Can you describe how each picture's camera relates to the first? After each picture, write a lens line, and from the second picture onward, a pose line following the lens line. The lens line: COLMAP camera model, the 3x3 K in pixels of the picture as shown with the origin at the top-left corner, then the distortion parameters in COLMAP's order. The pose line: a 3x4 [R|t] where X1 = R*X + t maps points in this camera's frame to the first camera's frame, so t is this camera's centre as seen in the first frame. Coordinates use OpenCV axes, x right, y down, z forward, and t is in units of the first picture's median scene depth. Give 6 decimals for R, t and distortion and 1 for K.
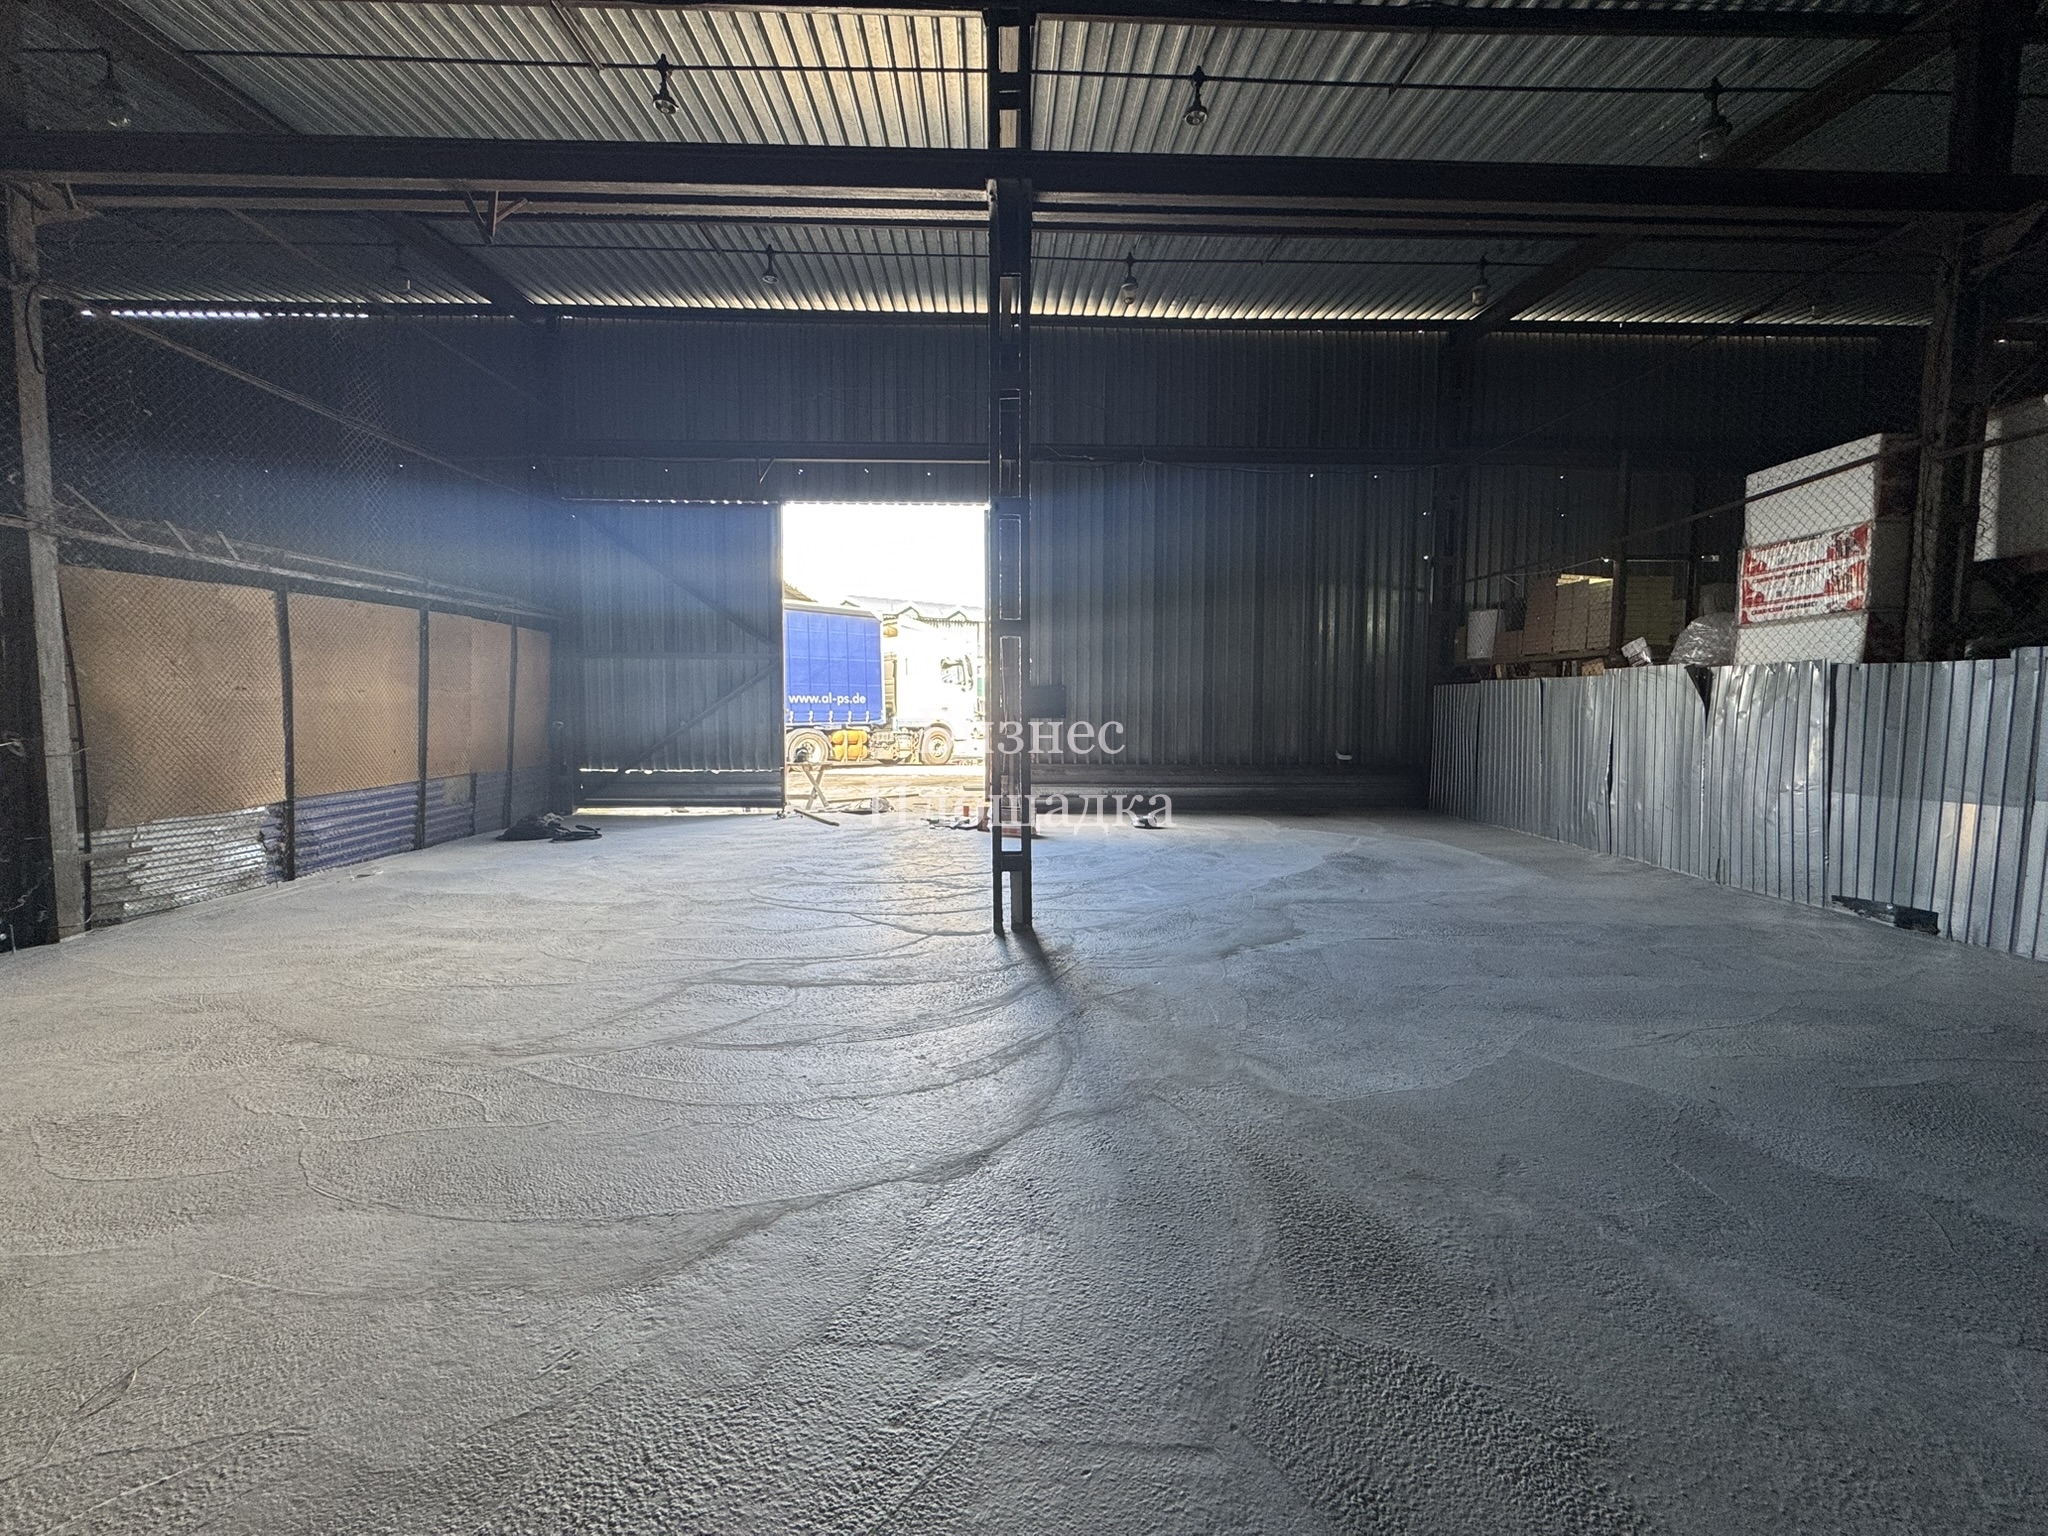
lens RADIAL K [[814.5, 0, 1024.9], [0, 814.5, 768.4], [0, 0, 1]] dist [-0.002325, 0.000418]
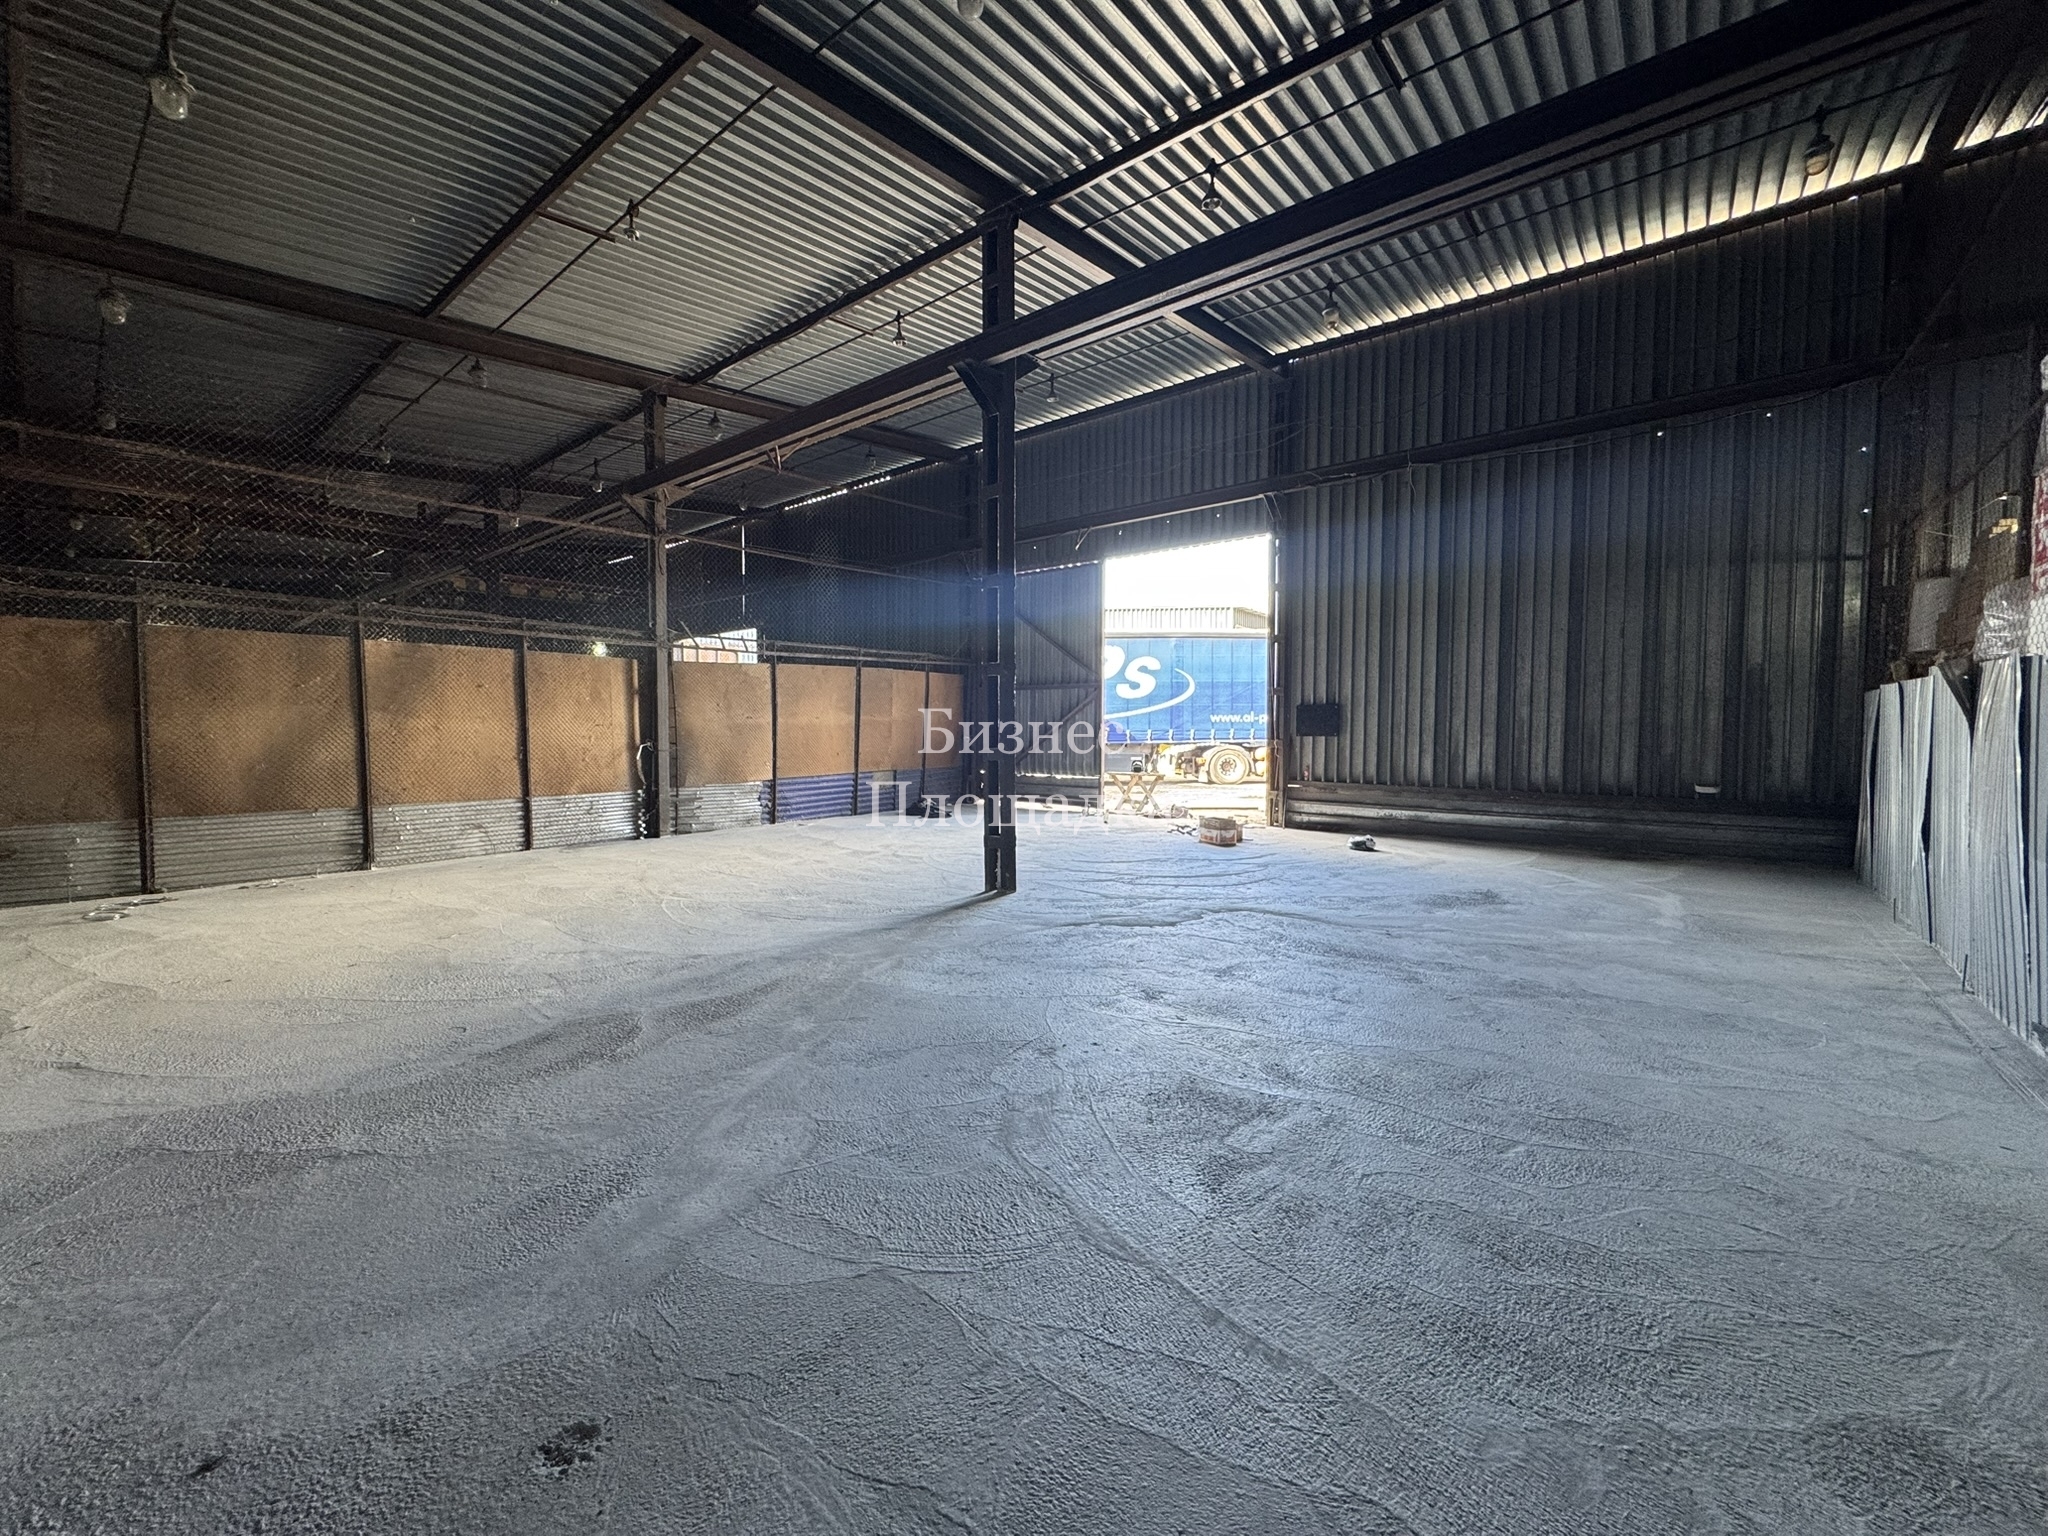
lens RADIAL K [[814.5, 0, 1026.6], [0, 814.5, 769.2], [0, 0, 1]] dist [-0.002325, 0.000418]
pose [[0.754491, 0.031859, -0.655537, 0.705718], [-0.045873, 0.998938, -0.004250, -0.000624], [0.654706, 0.033278, 0.755151, 0.006824]]
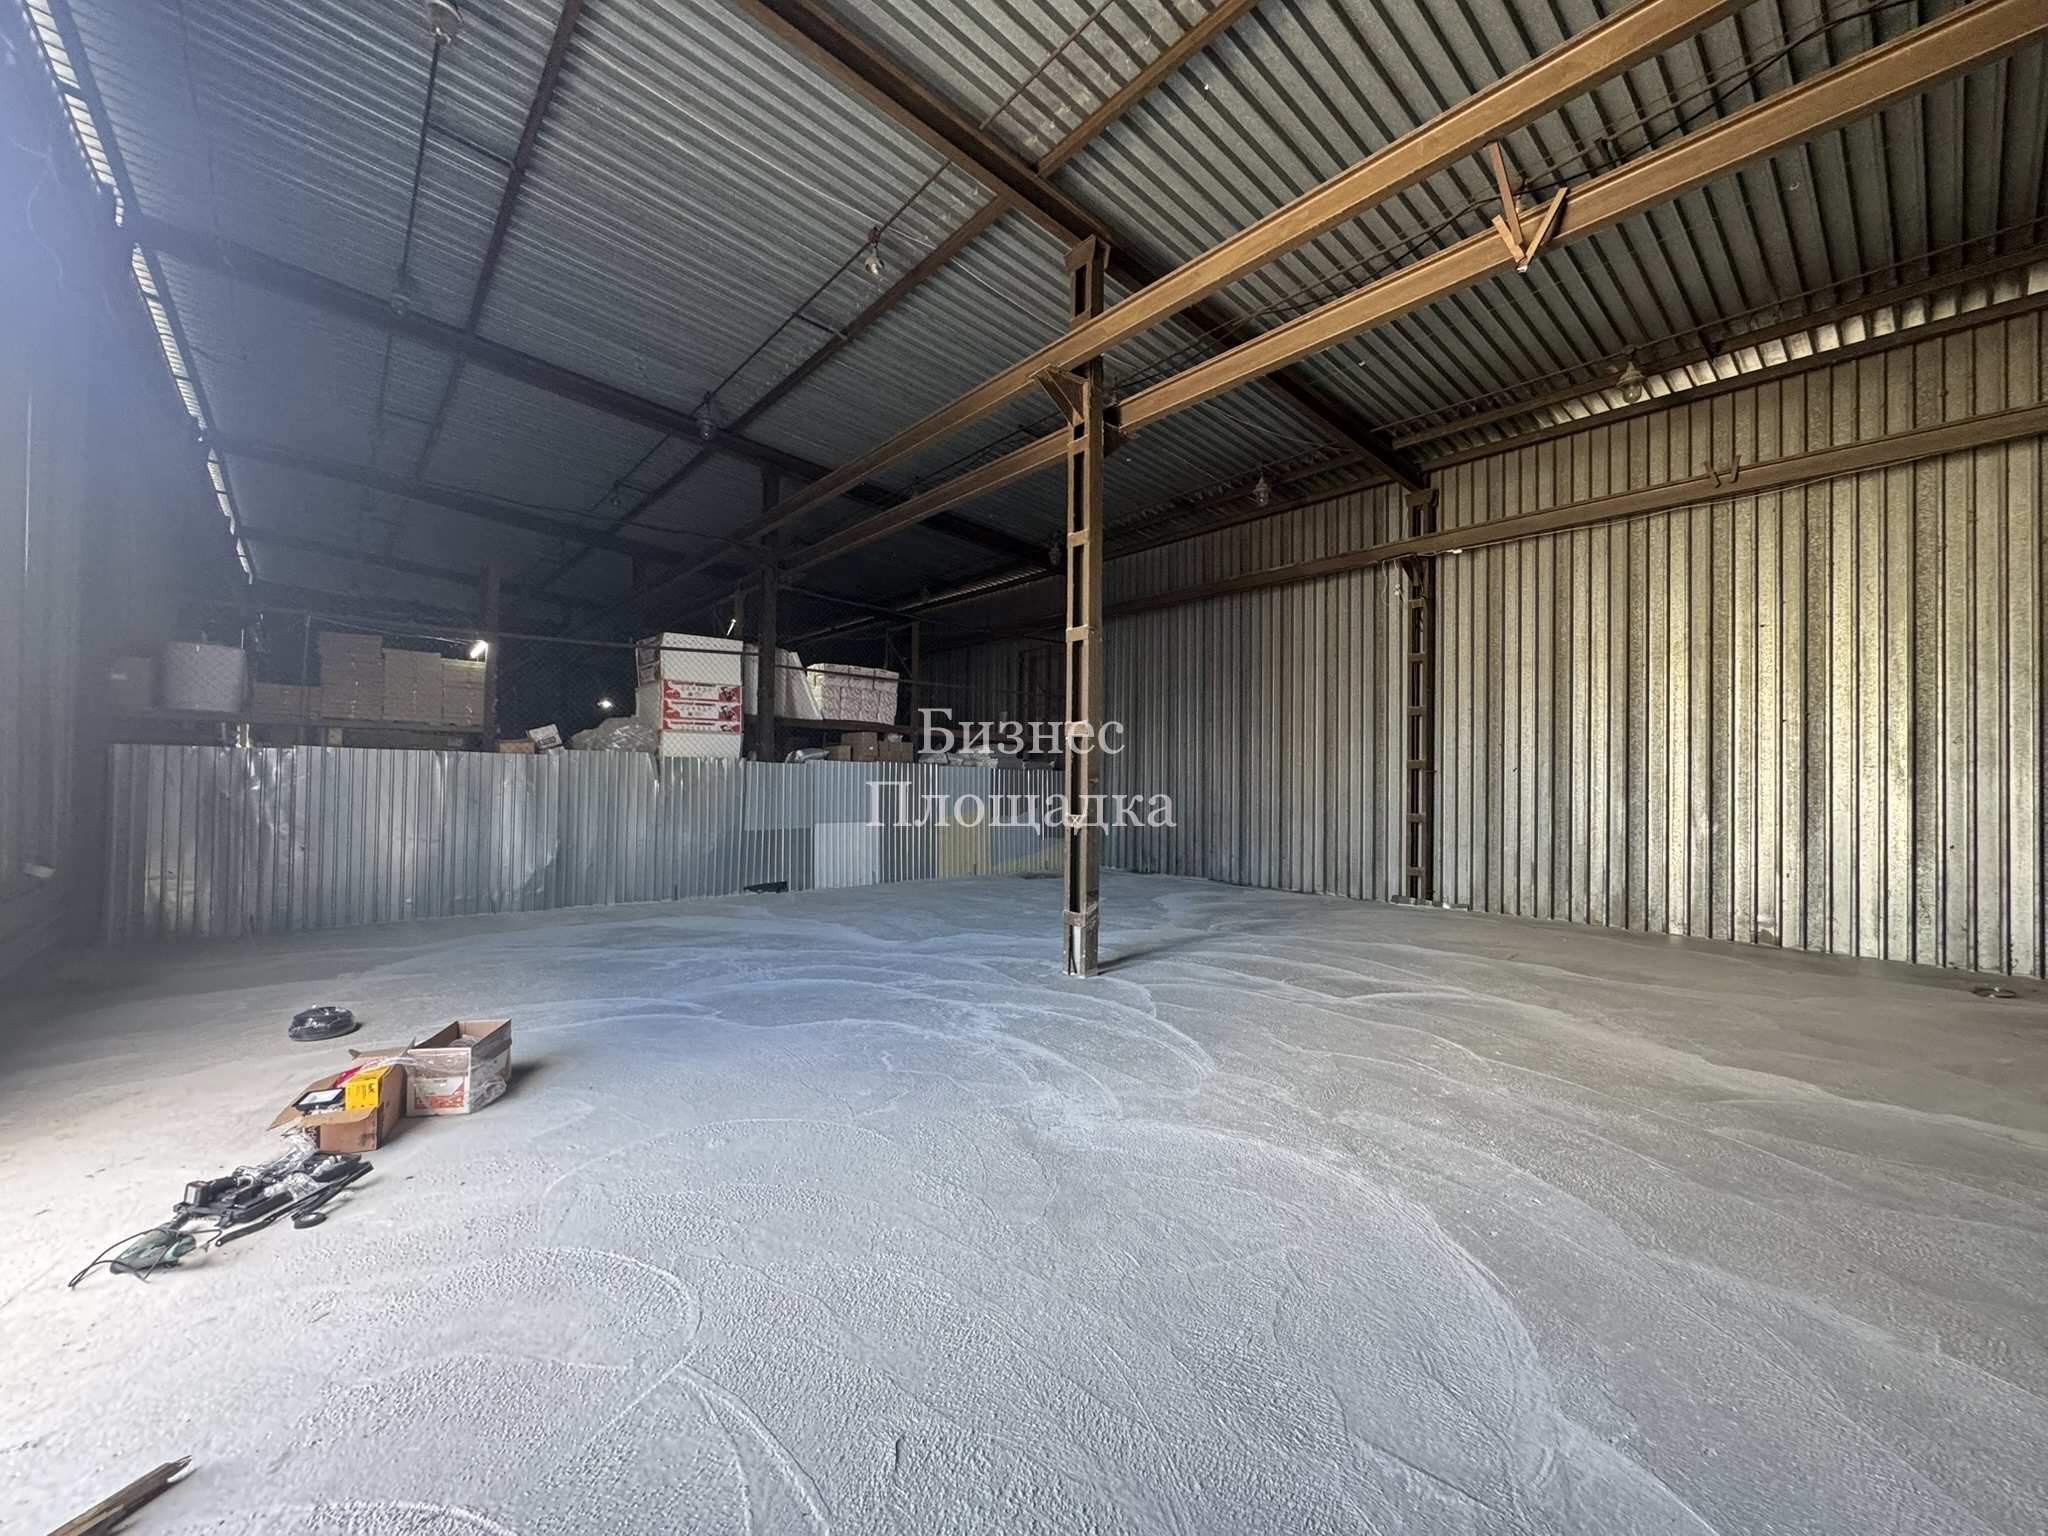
lens RADIAL K [[814.5, 0, 1021.5], [0, 814.5, 769.9], [0, 0, 1]] dist [-0.002325, 0.000418]
pose [[-0.638382, 0.006554, 0.769692, -0.704462], [0.048523, 0.998317, 0.031745, -0.117125], [-0.768189, 0.057613, -0.637626, 1.458711]]
